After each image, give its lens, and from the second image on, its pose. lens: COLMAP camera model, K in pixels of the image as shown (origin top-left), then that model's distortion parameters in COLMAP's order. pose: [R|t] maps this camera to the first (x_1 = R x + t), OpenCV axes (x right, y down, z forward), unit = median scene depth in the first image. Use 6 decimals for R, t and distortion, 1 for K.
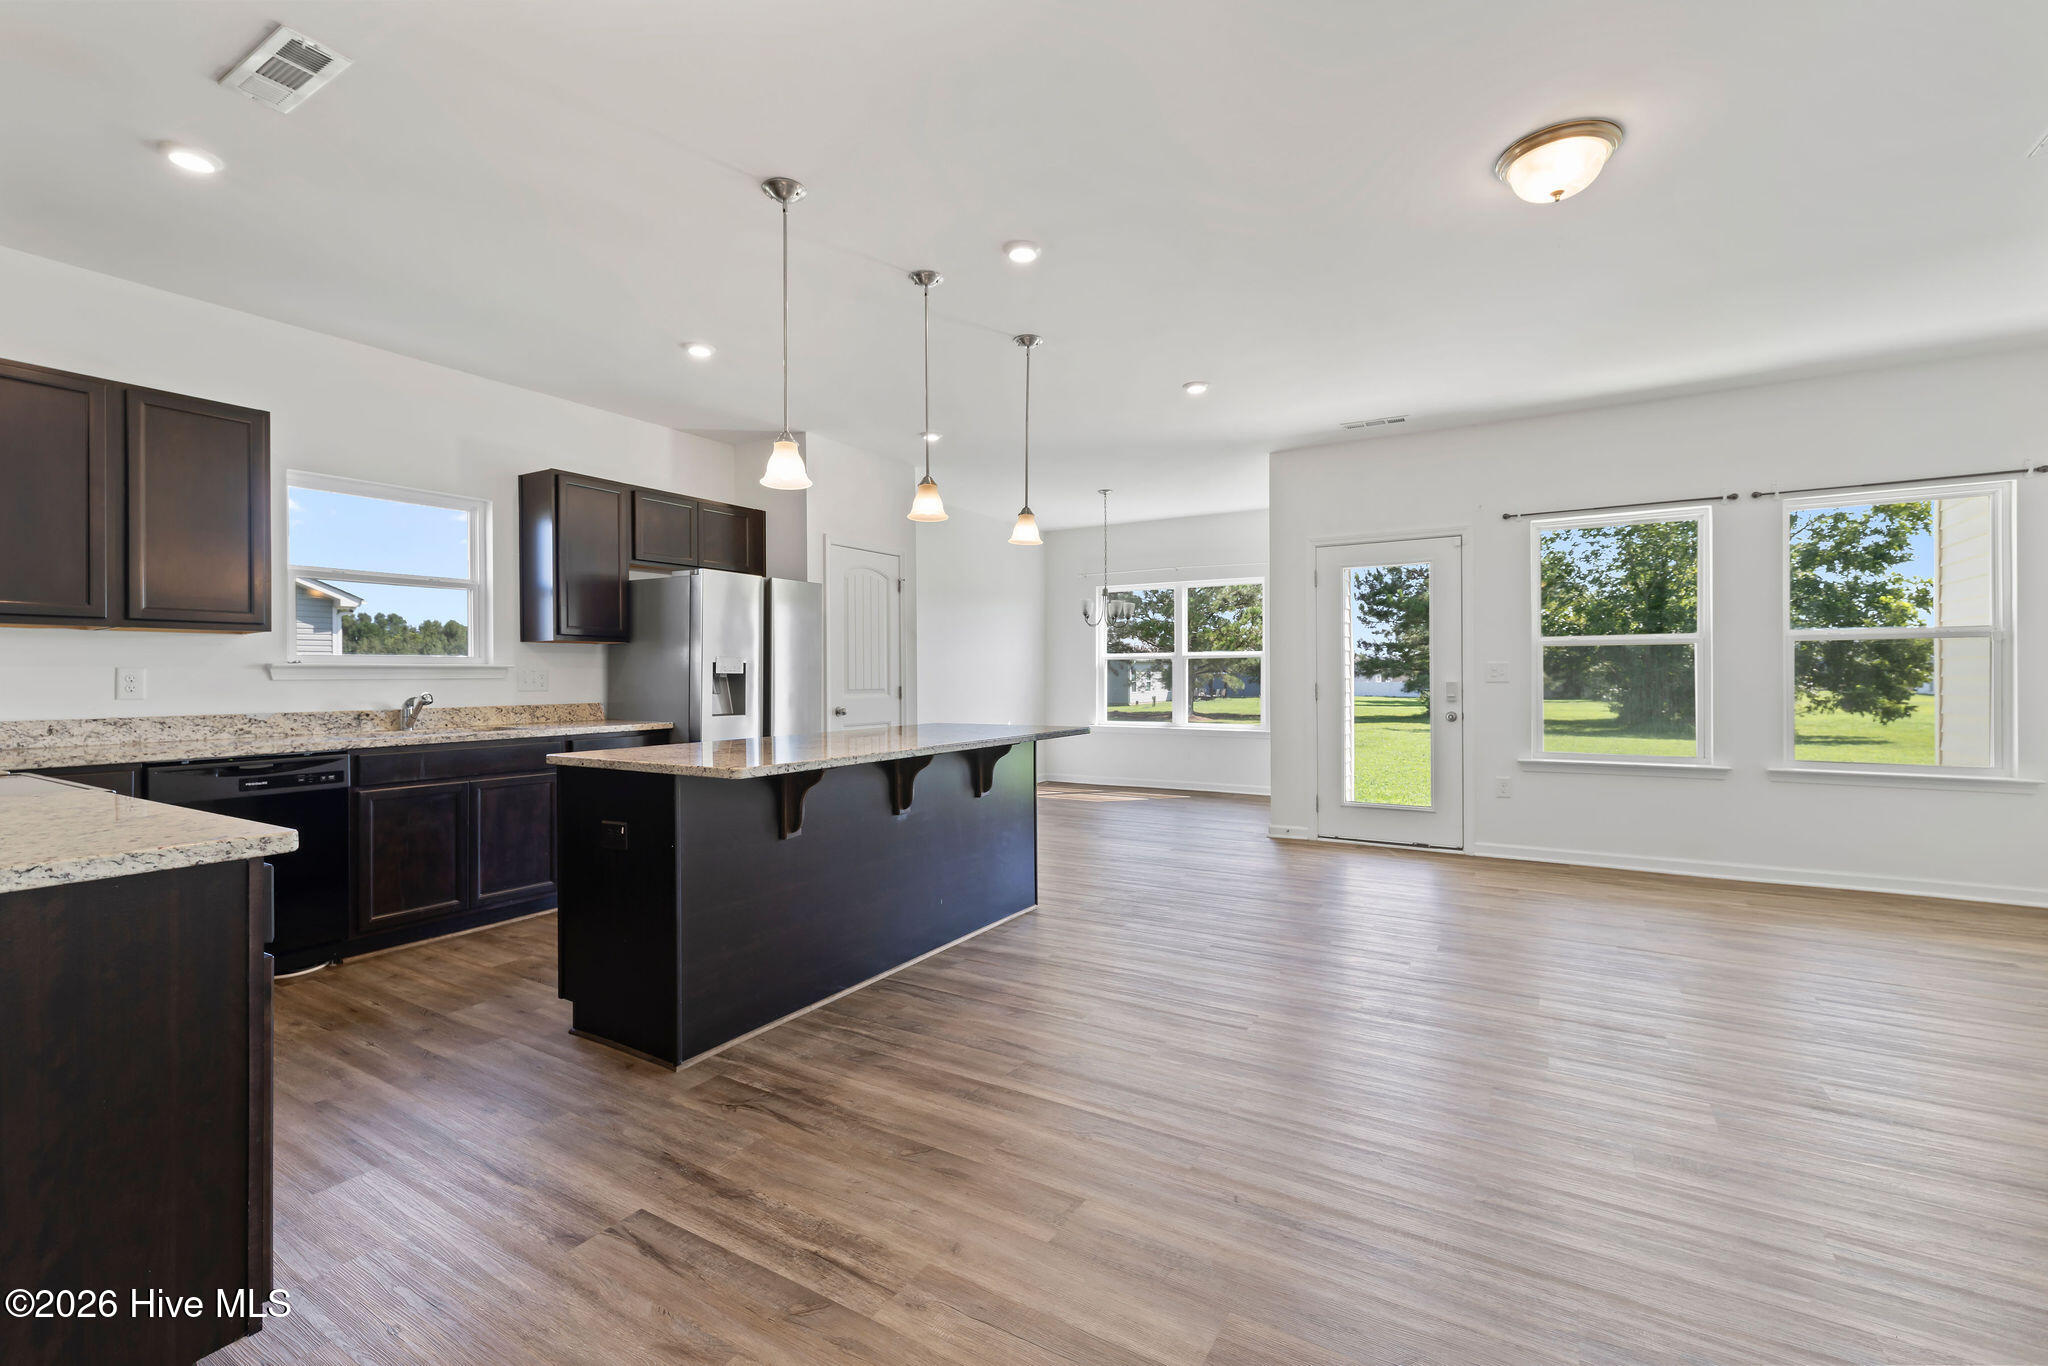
lens RADIAL K [[881.9, 0, 1022.1], [0, 881.9, 676.7], [0, 0, 1]] dist [0.000208, 0.000360]
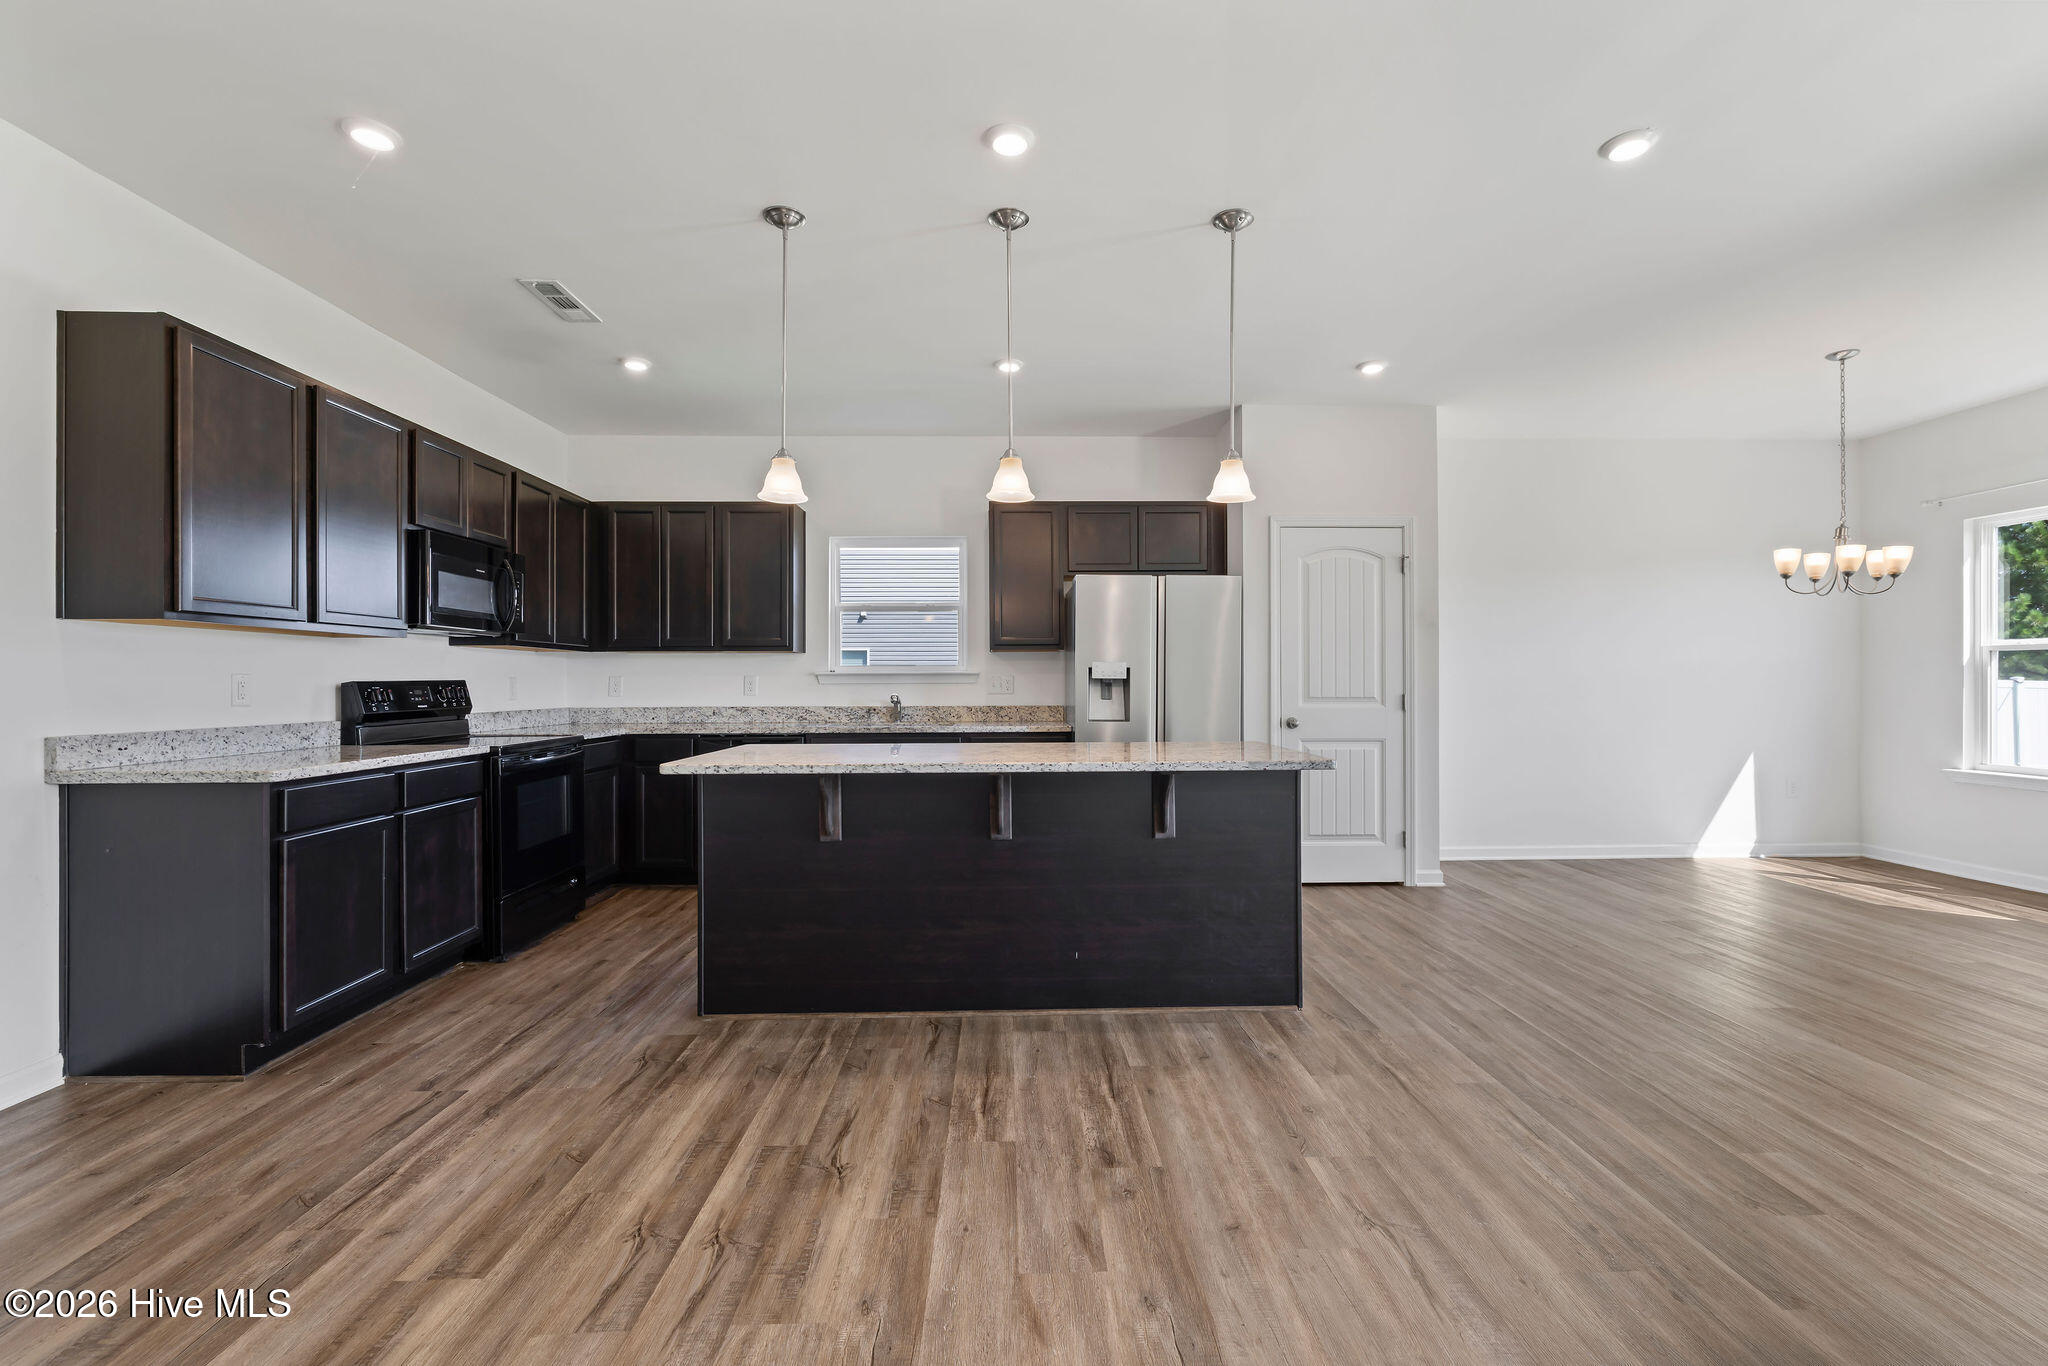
lens RADIAL K [[881.9, 0, 1025.1], [0, 881.9, 682.7], [0, 0, 1]] dist [0.000208, 0.000360]
pose [[0.540594, 0.003473, -0.841276, 0.463813], [-0.000592, 0.999993, 0.003748, -0.003102], [0.841283, -0.001528, 0.540593, 0.411044]]
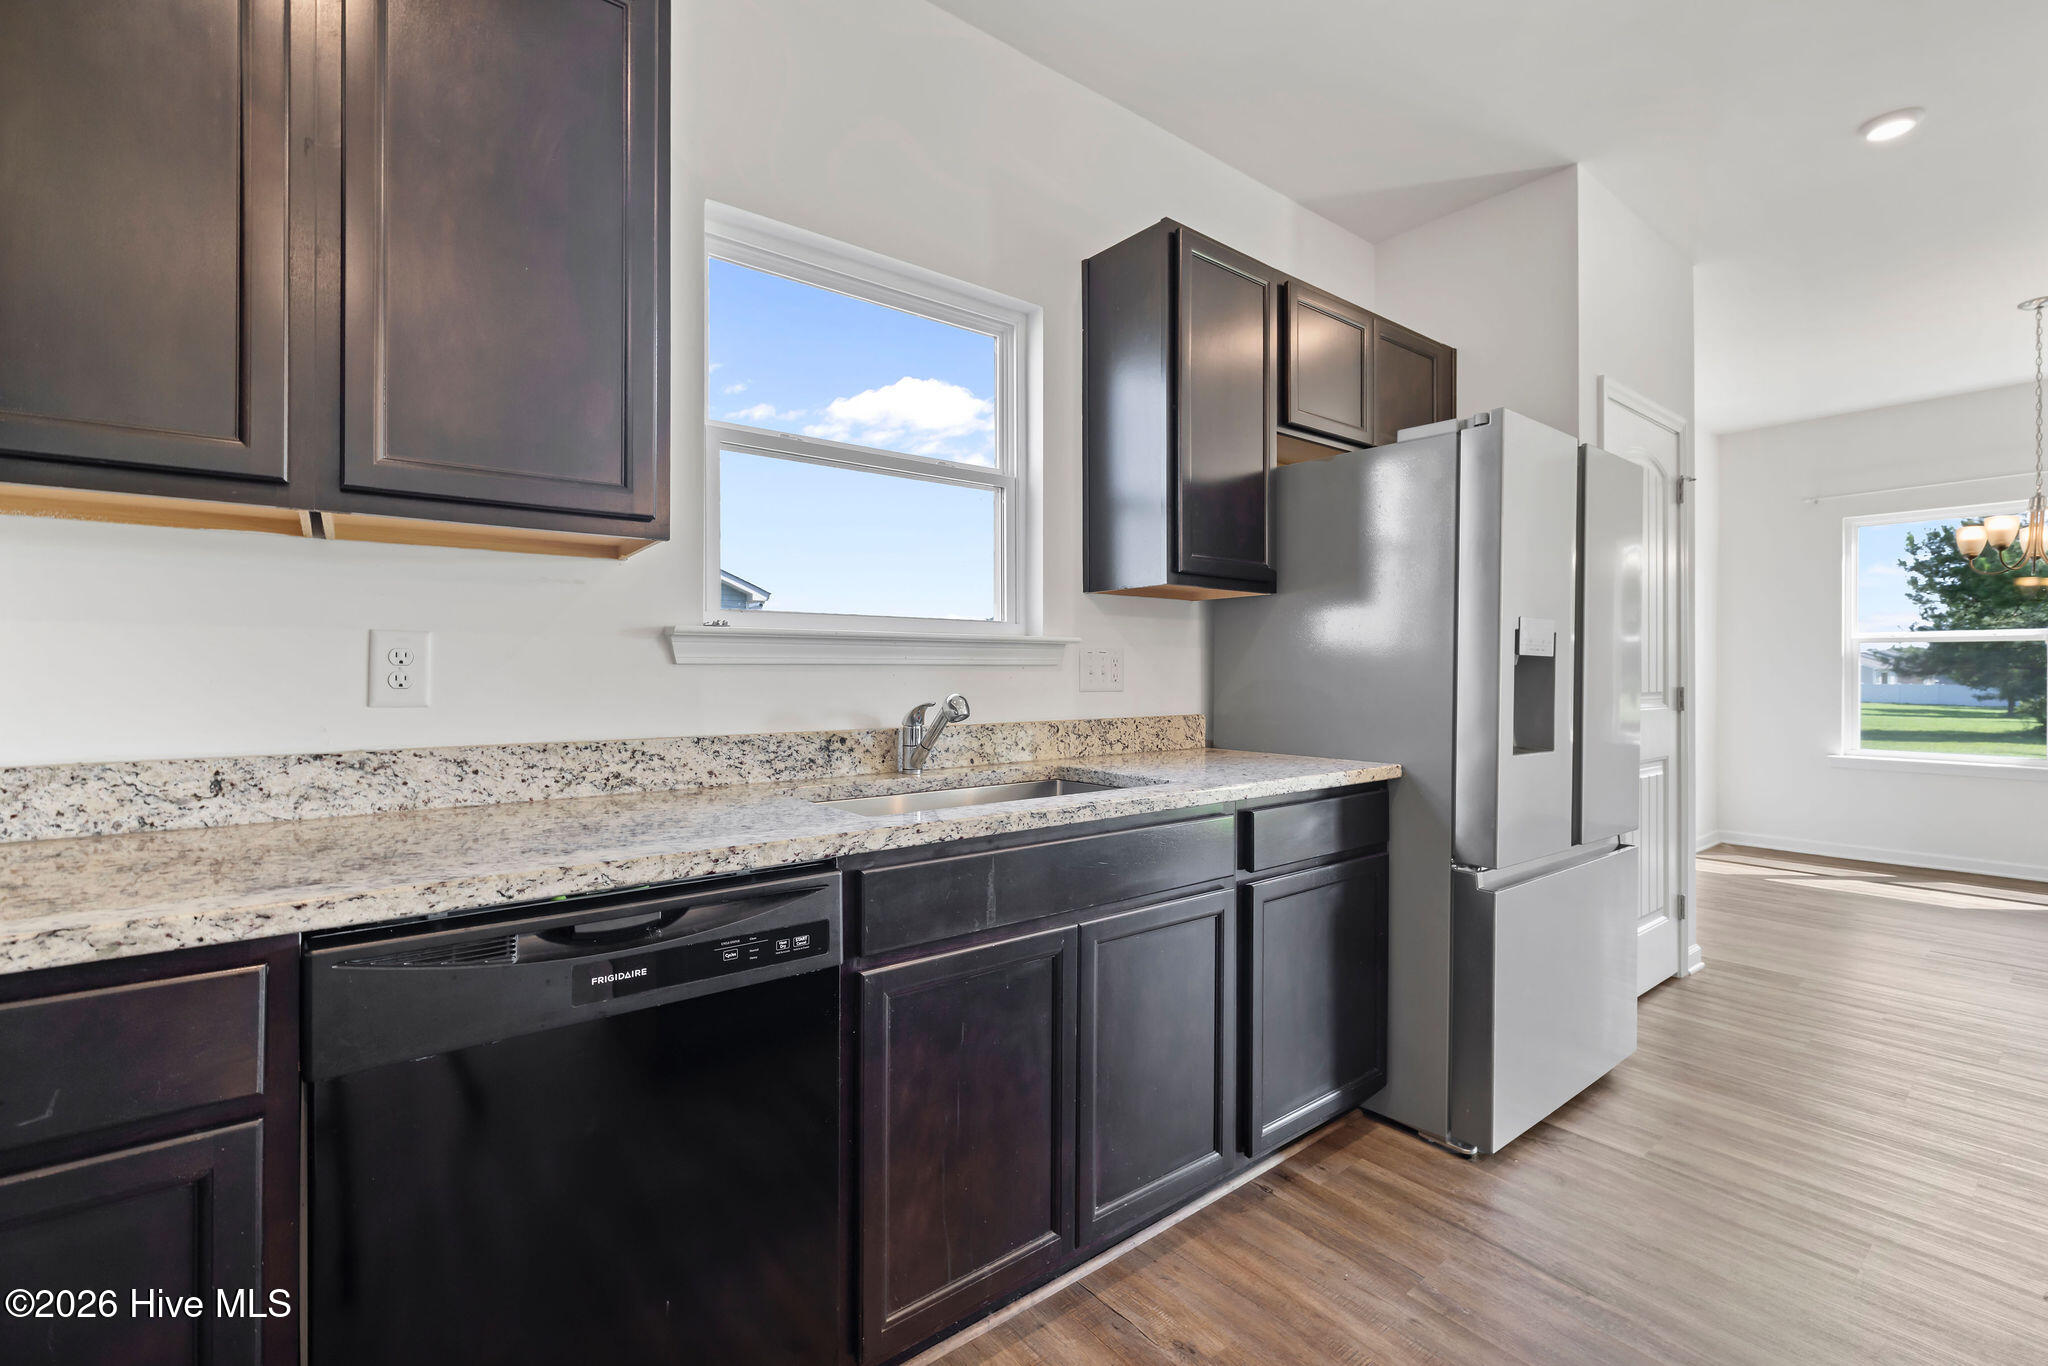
lens RADIAL K [[881.9, 0, 1019.3], [0, 881.9, 671.9], [0, 0, 1]] dist [0.000208, 0.000360]
pose [[0.936002, 0.006502, -0.351935, -0.437288], [-0.006543, 0.999978, 0.001073, 0.005307], [0.351934, 0.001298, 0.936024, 0.530695]]
